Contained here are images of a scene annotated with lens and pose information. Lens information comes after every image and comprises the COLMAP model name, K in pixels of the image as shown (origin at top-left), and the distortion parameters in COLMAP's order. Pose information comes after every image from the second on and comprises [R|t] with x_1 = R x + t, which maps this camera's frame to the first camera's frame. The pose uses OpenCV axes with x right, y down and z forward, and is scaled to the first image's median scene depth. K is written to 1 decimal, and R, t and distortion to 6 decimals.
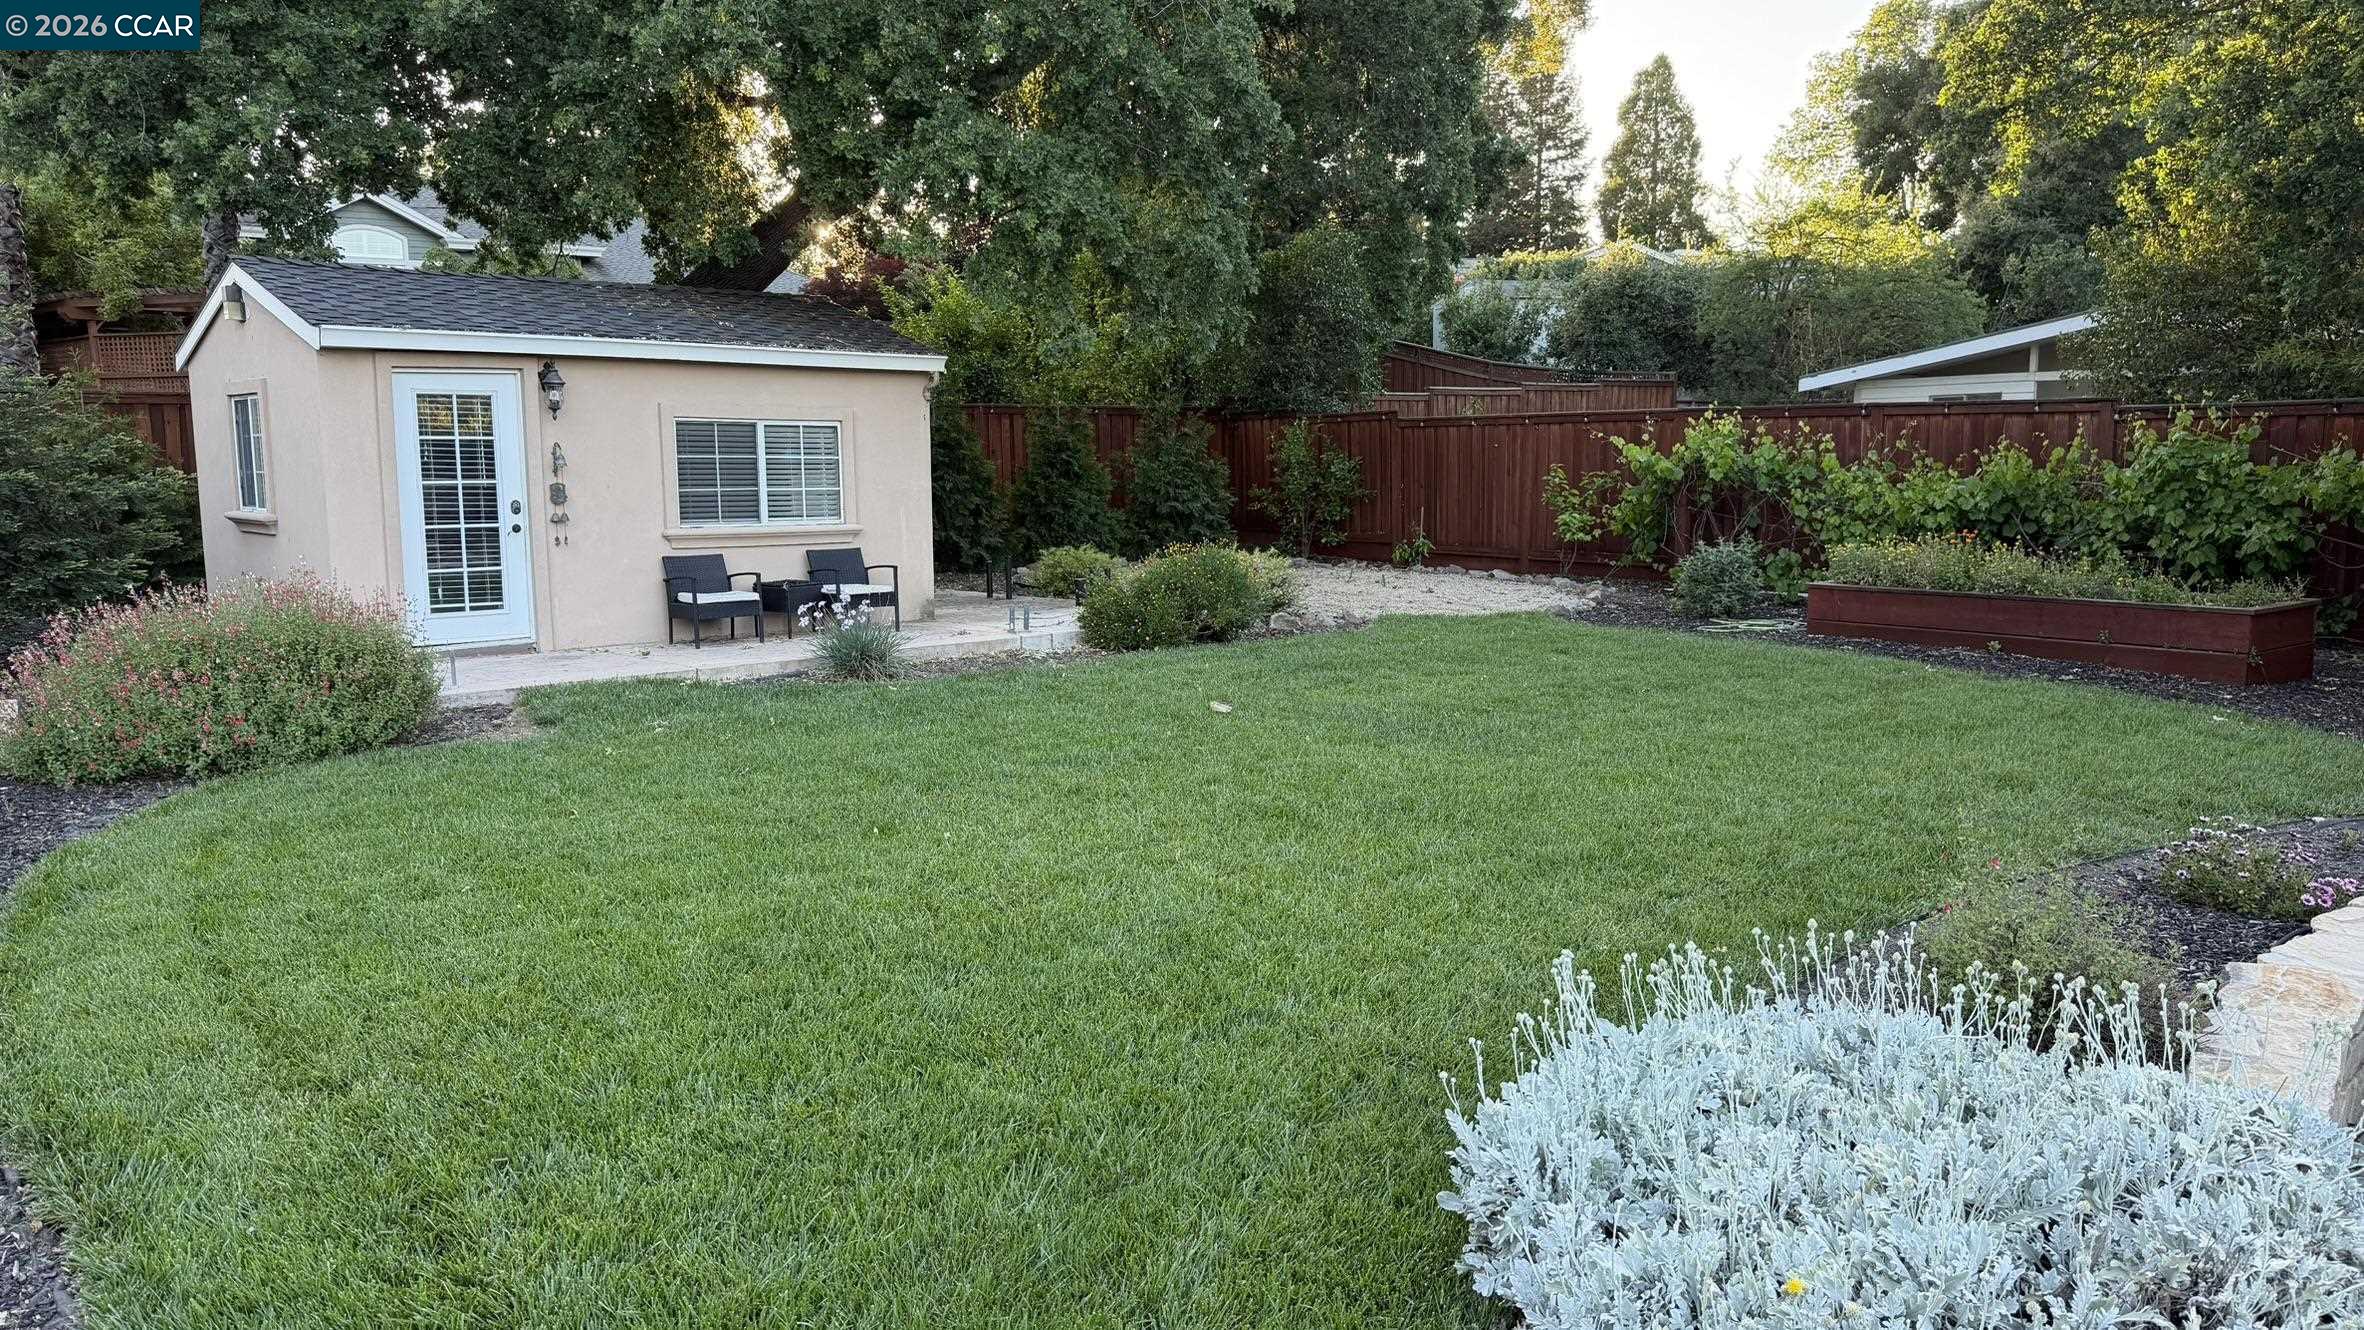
lens RADIAL K [[1633.2, 0, 1149.1], [0, 1633.2, 663.3], [0, 0, 1]] dist [0.069820, -0.075165]
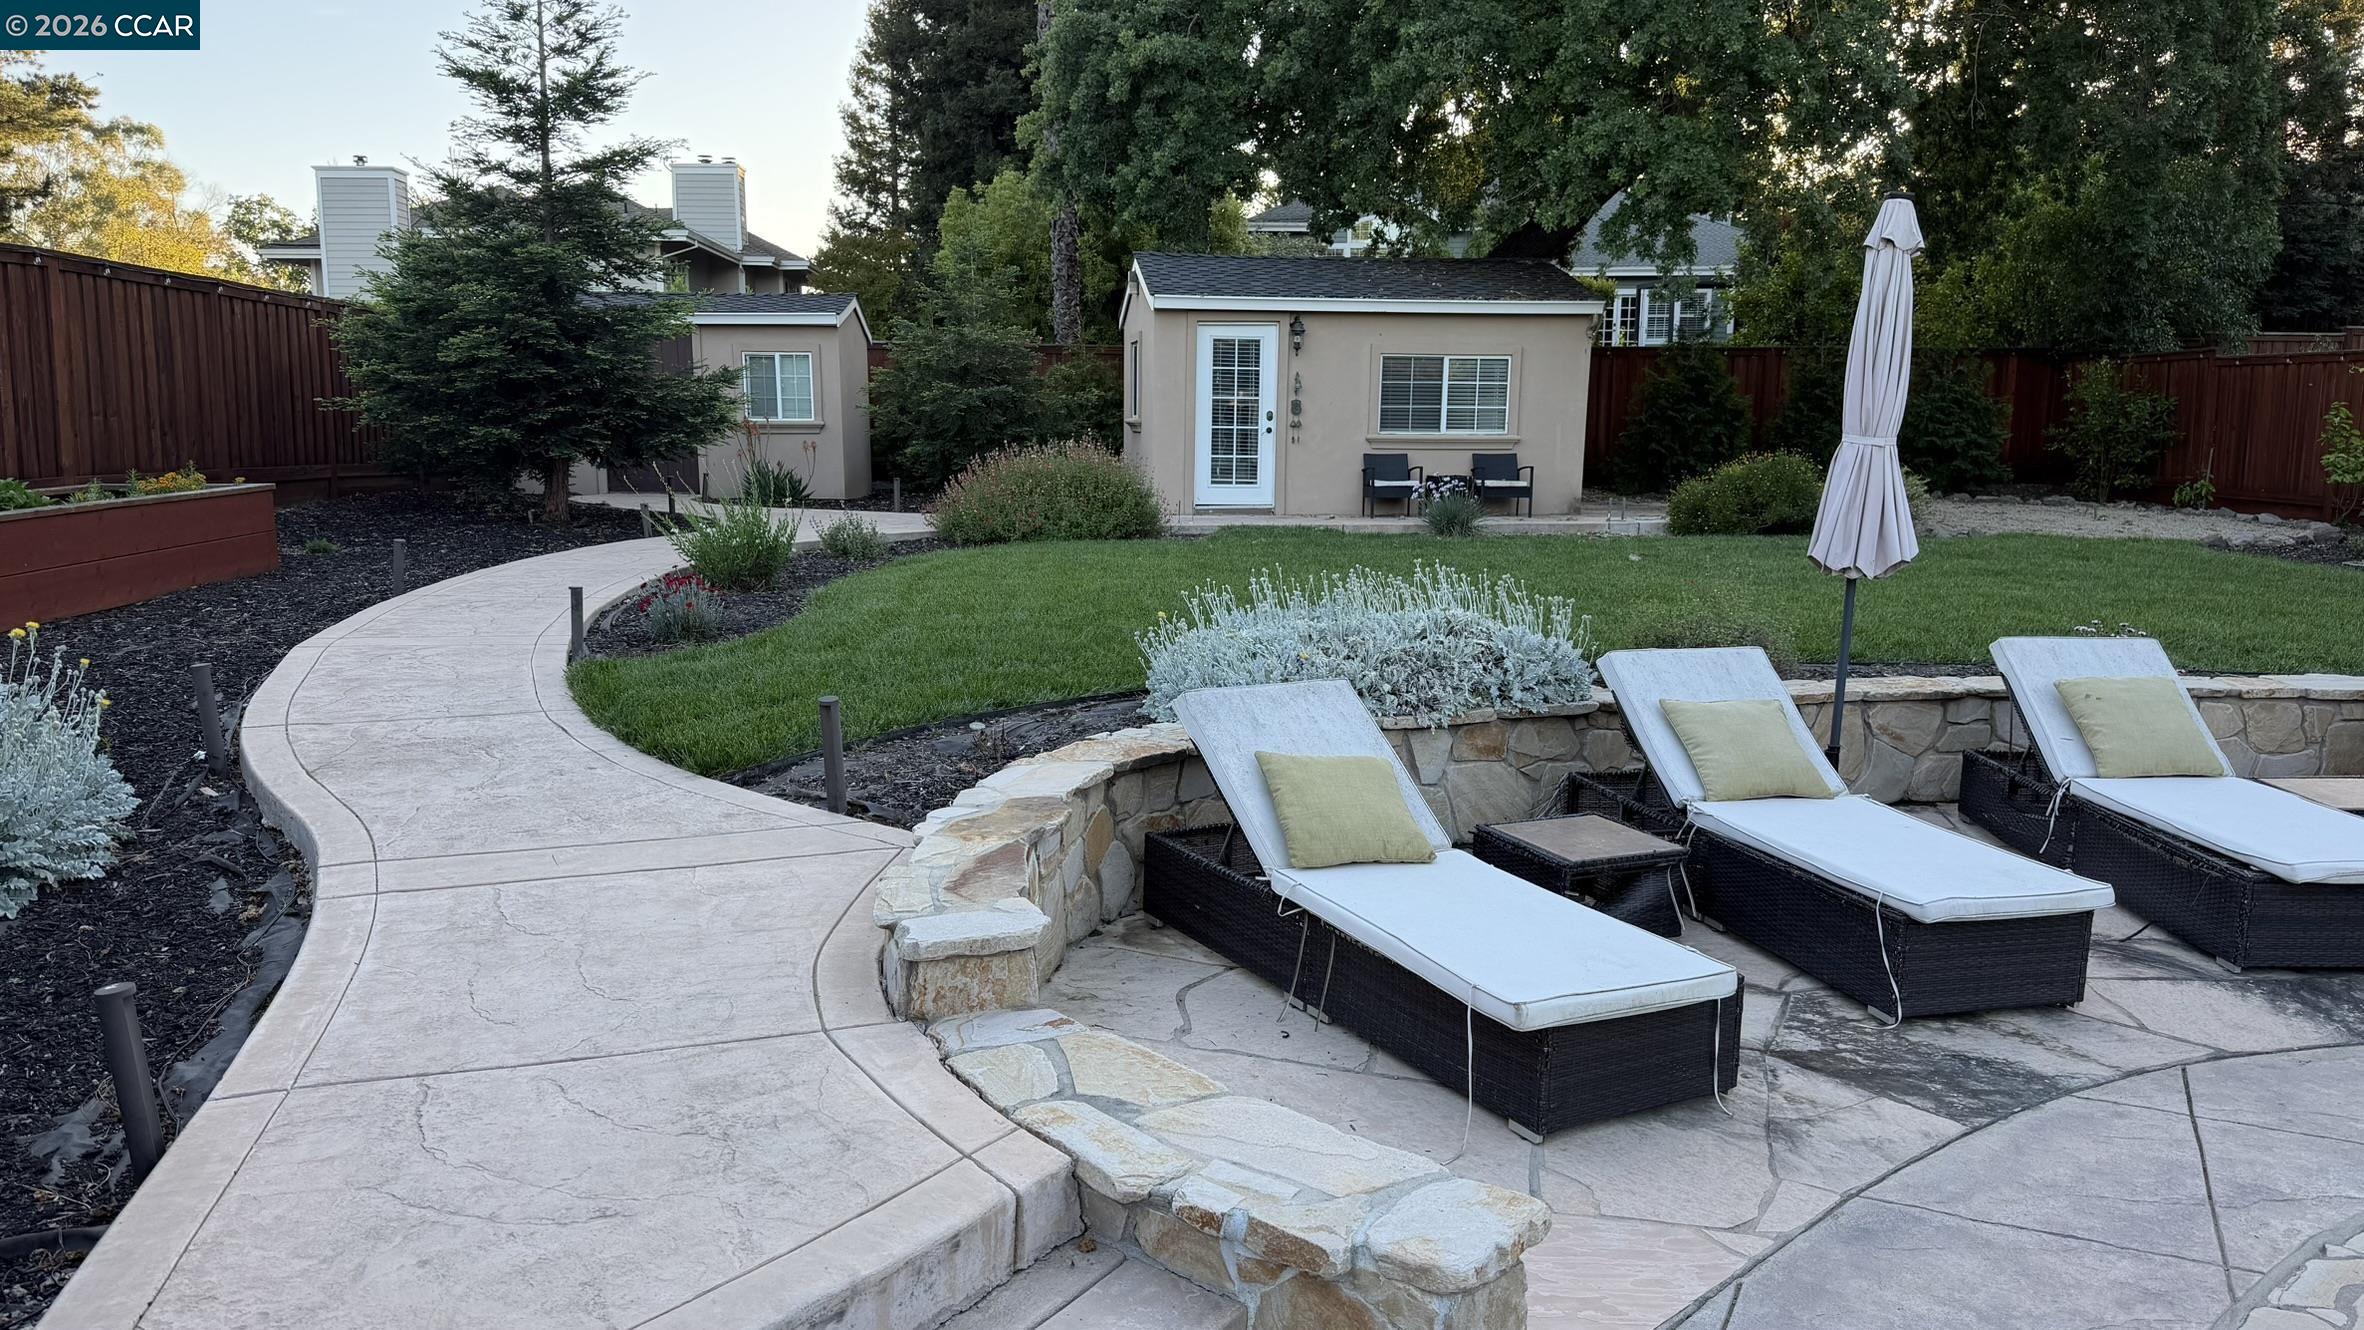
lens RADIAL K [[1632.9, 0, 1184.7], [0, 1632.9, 689.3], [0, 0, 1]] dist [0.125000, -0.172770]
pose [[0.825850, 0.106690, -0.553704, 0.373085], [-0.086770, 0.994287, 0.062167, 0.061463], [0.557173, -0.003296, 0.830390, -0.254784]]
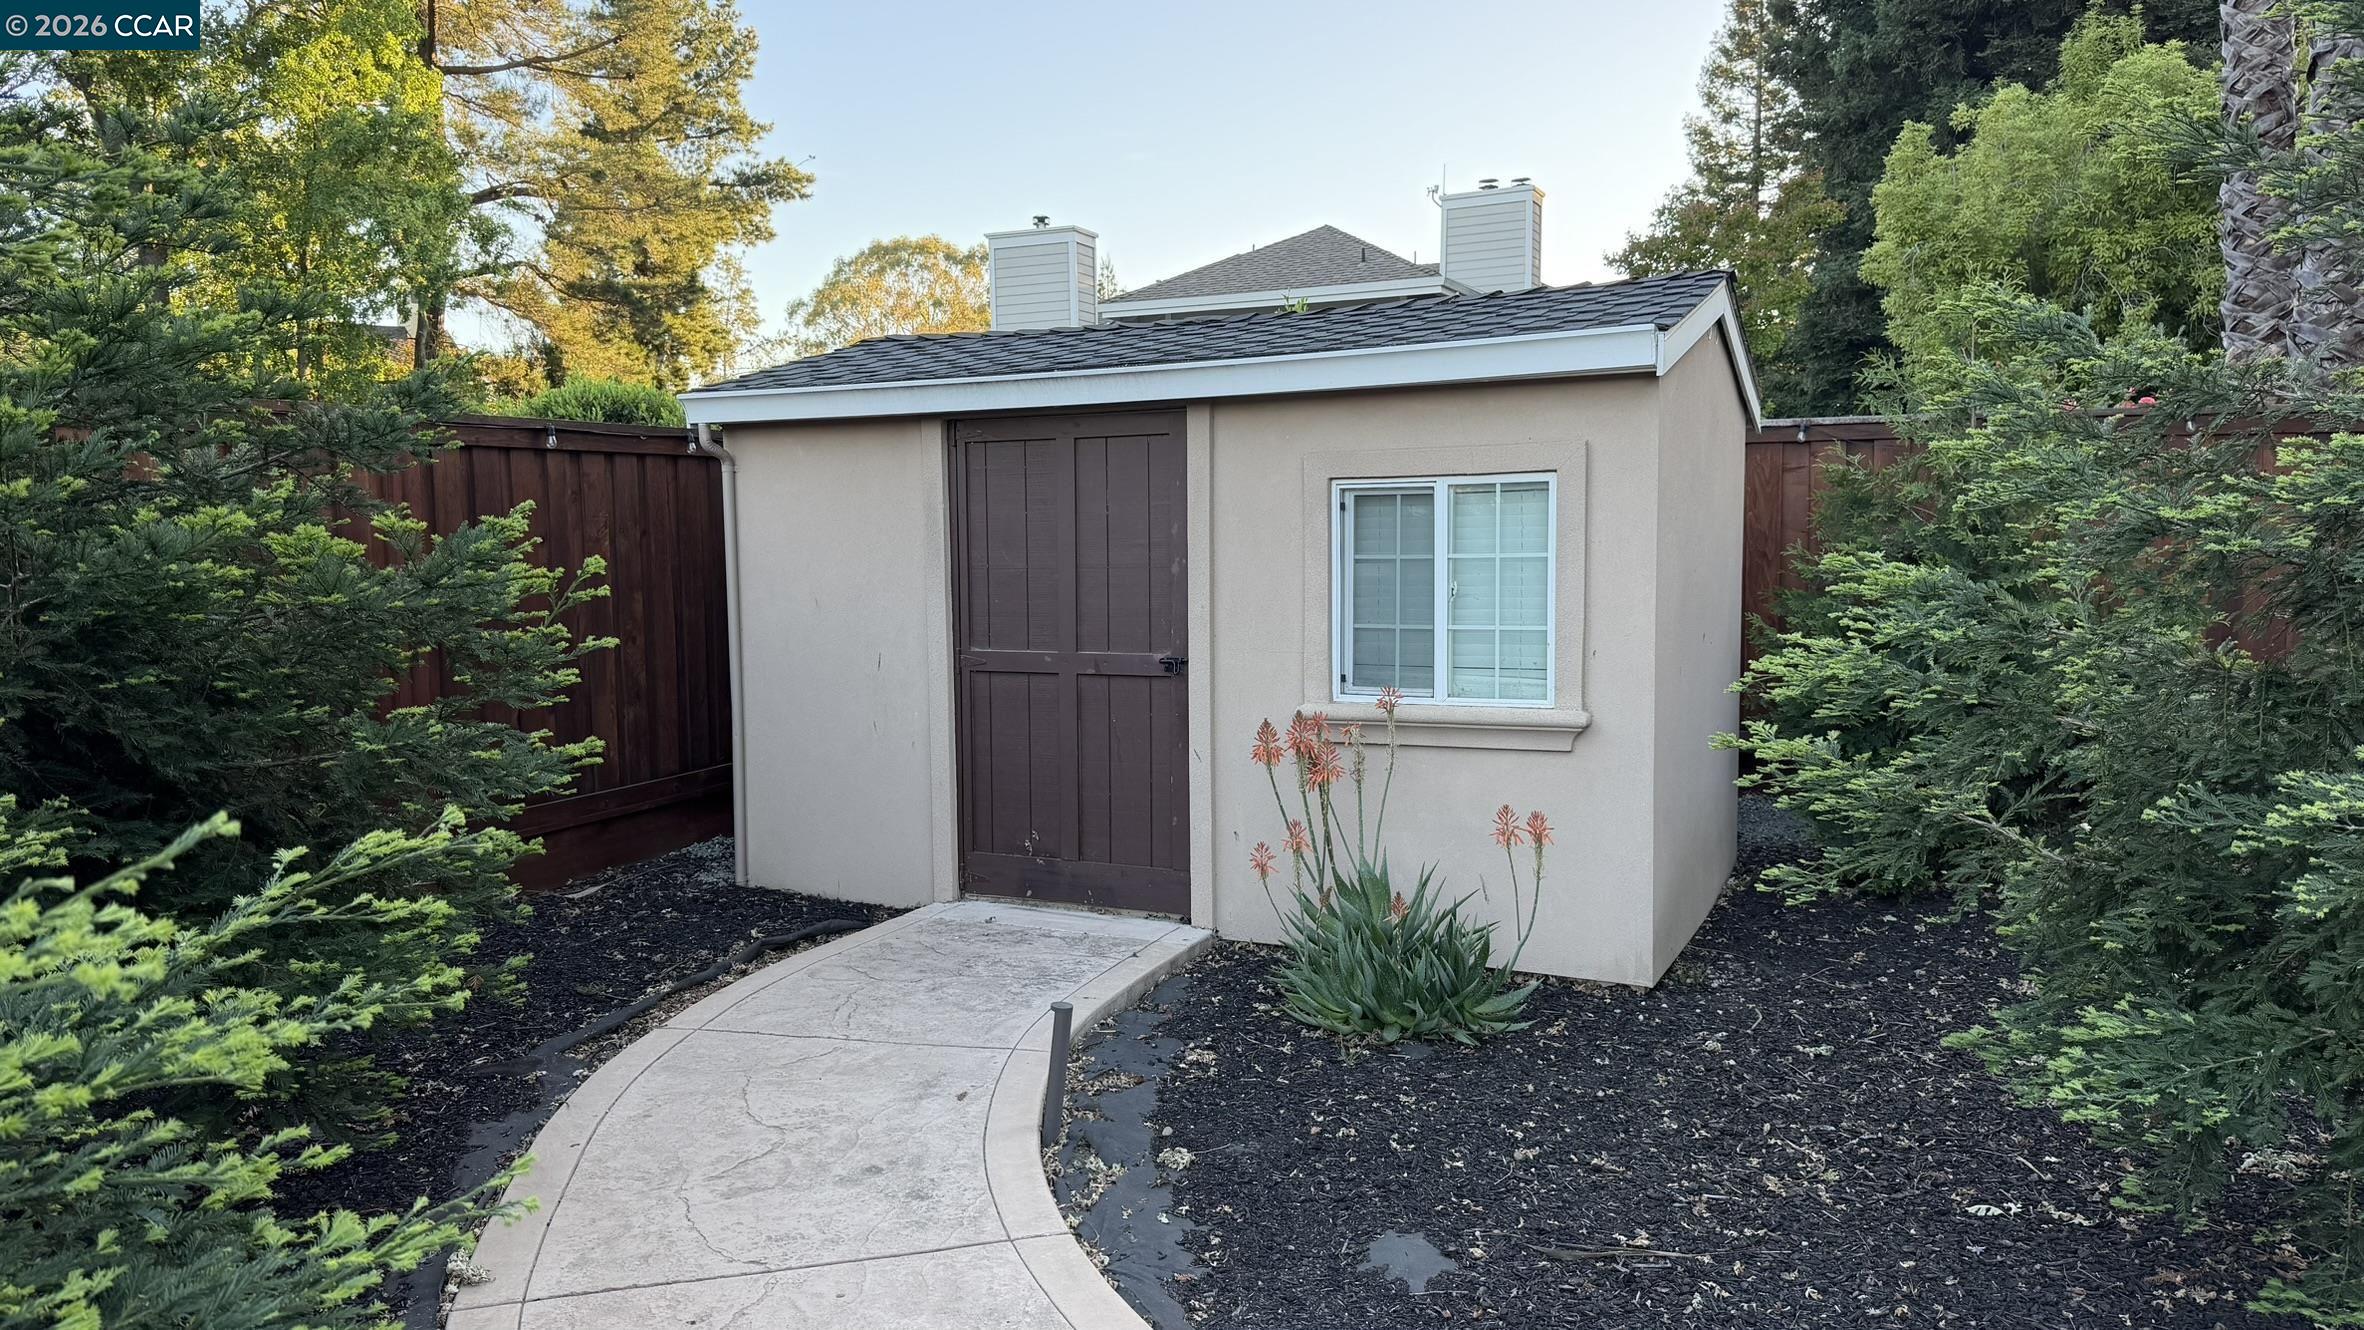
lens RADIAL K [[1666.6, 0, 1176.7], [0, 1666.6, 684.2], [0, 0, 1]] dist [0.055317, -0.066790]
pose [[0.468859, 0.097501, -0.877875, -0.513859], [-0.107664, 0.992786, 0.052762, -0.091983], [0.876687, 0.069778, 0.475974, 0.592620]]
